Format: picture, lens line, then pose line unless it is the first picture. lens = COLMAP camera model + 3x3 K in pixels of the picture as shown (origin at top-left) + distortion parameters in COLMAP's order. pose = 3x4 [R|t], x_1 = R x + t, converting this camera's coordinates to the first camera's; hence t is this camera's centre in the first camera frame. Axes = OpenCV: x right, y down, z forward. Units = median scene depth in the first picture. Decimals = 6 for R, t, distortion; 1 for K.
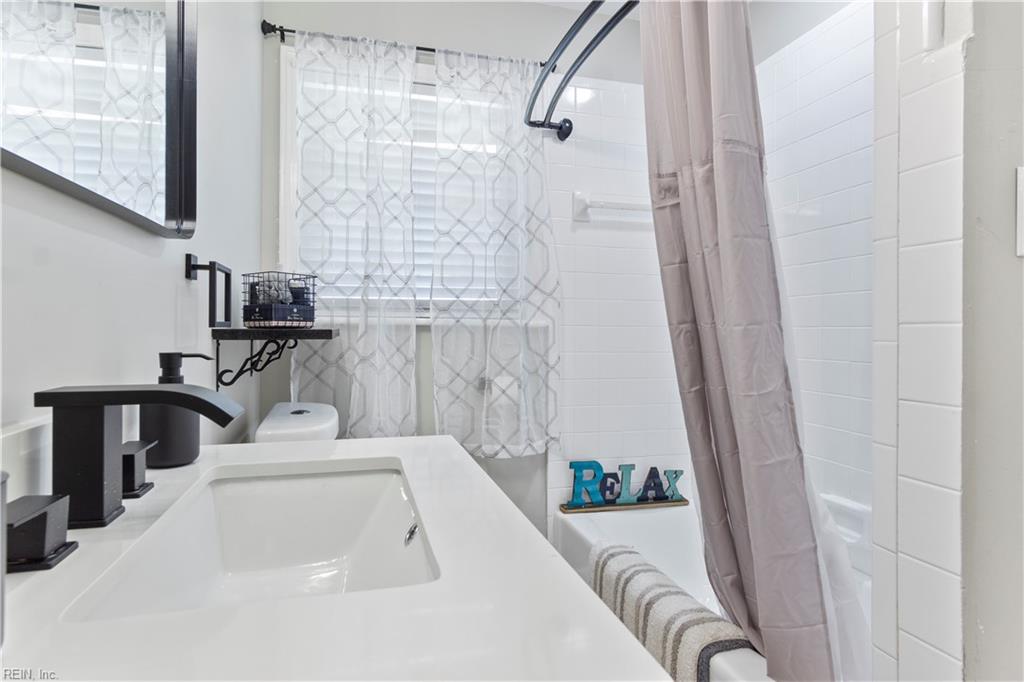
lens RADIAL K [[556.2, 0, 509.0], [0, 556.2, 331.2], [0, 0, 1]] dist [-0.004170, 0.005286]
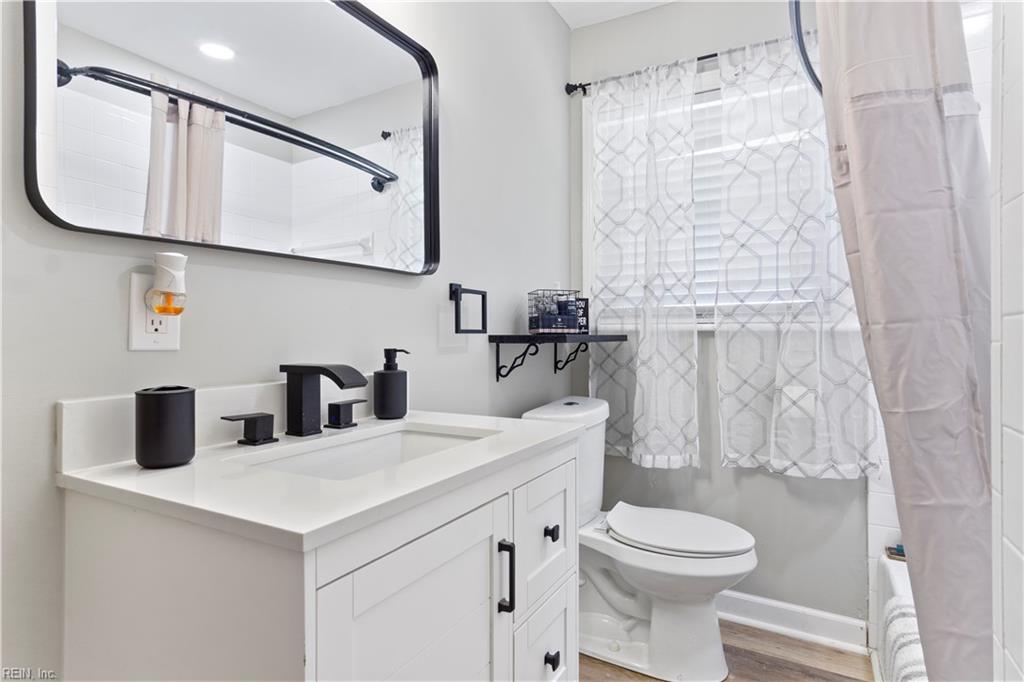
lens RADIAL K [[556.2, 0, 517.8], [0, 556.2, 340.1], [0, 0, 1]] dist [-0.004170, 0.005286]
pose [[0.725614, -0.002848, -0.688096, 0.303189], [0.002896, 0.999995, -0.001085, 0.006458], [0.688096, -0.001205, 0.725619, 0.033430]]
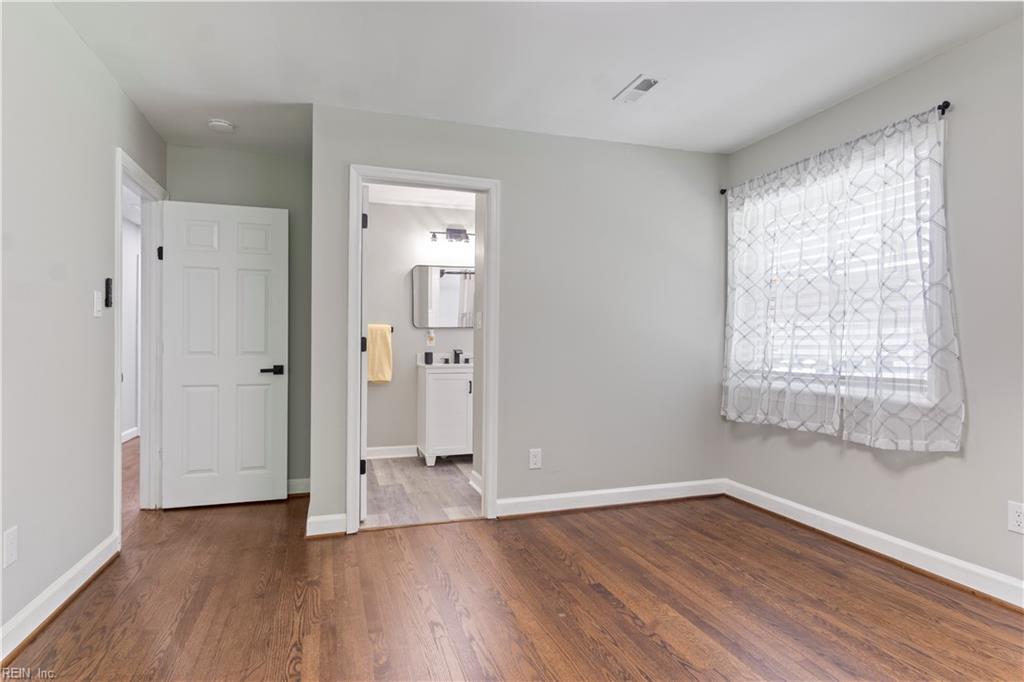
lens RADIAL K [[552.3, 0, 510.5], [0, 552.3, 341.0], [0, 0, 1]] dist [-0.000967, 0.003317]
pose [[0.056297, -0.003855, -0.998407, 1.388773], [0.006115, 0.999975, -0.003516, 0.003229], [0.998395, -0.005907, 0.056319, 0.213939]]
